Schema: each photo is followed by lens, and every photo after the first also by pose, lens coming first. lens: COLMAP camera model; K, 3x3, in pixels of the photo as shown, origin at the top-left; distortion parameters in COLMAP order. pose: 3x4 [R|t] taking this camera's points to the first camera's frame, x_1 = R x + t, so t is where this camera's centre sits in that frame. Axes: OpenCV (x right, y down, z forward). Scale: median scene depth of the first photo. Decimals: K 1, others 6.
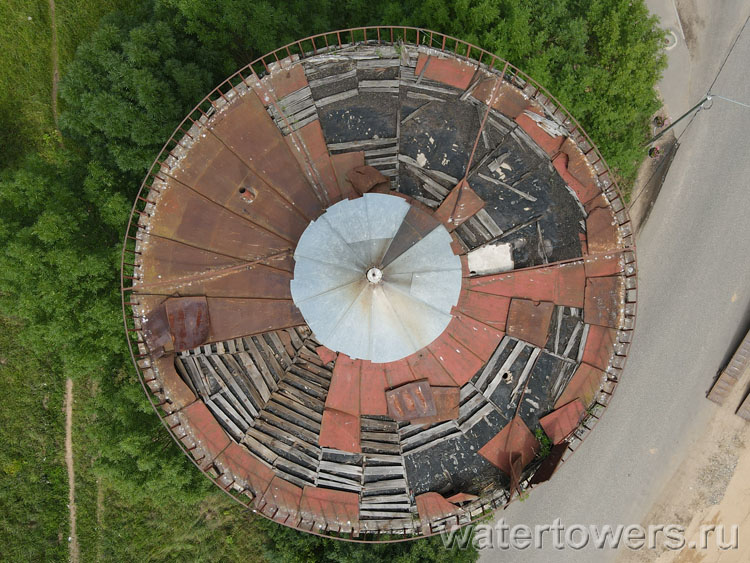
lens RADIAL K [[782.0, 0, 404.0], [0, 782.0, 255.0], [0, 0, 1]] dist [0.002176, -0.007208]
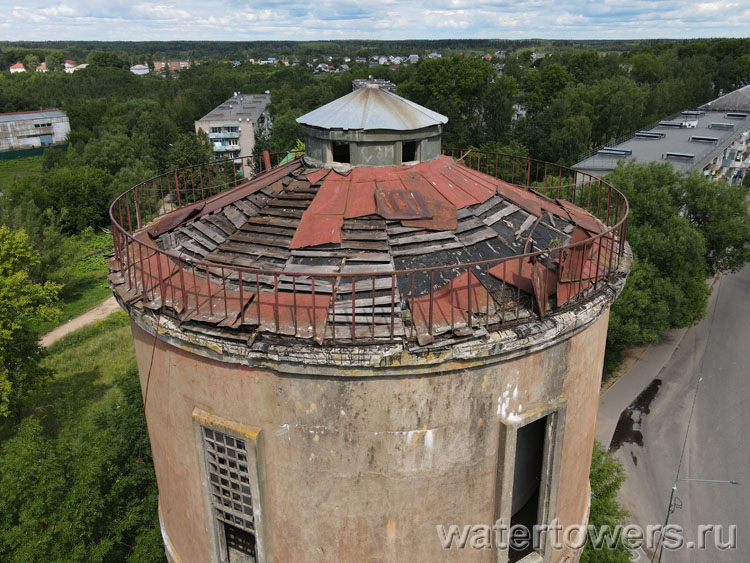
lens RADIAL K [[582.4, 0, 391.4], [0, 582.4, 271.0], [0, 0, 1]] dist [0.010854, 0.004498]
pose [[0.999799, 0.016956, -0.010721, 0.004566], [-0.016874, 0.421728, -0.906565, 0.793638], [-0.010850, 0.906564, 0.421930, 0.751178]]
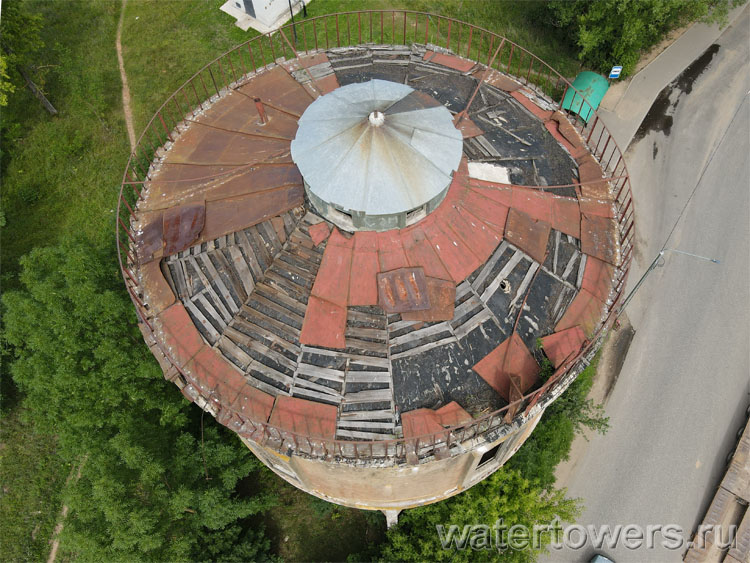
lens RADIAL K [[621.1, 0, 408.7], [0, 621.1, 290.7], [0, 0, 1]] dist [0.006707, 0.002222]
pose [[0.998090, 0.061737, 0.002165, 0.012915], [-0.056305, 0.923581, -0.379247, 0.448485], [-0.025414, 0.378400, 0.925293, 0.297832]]
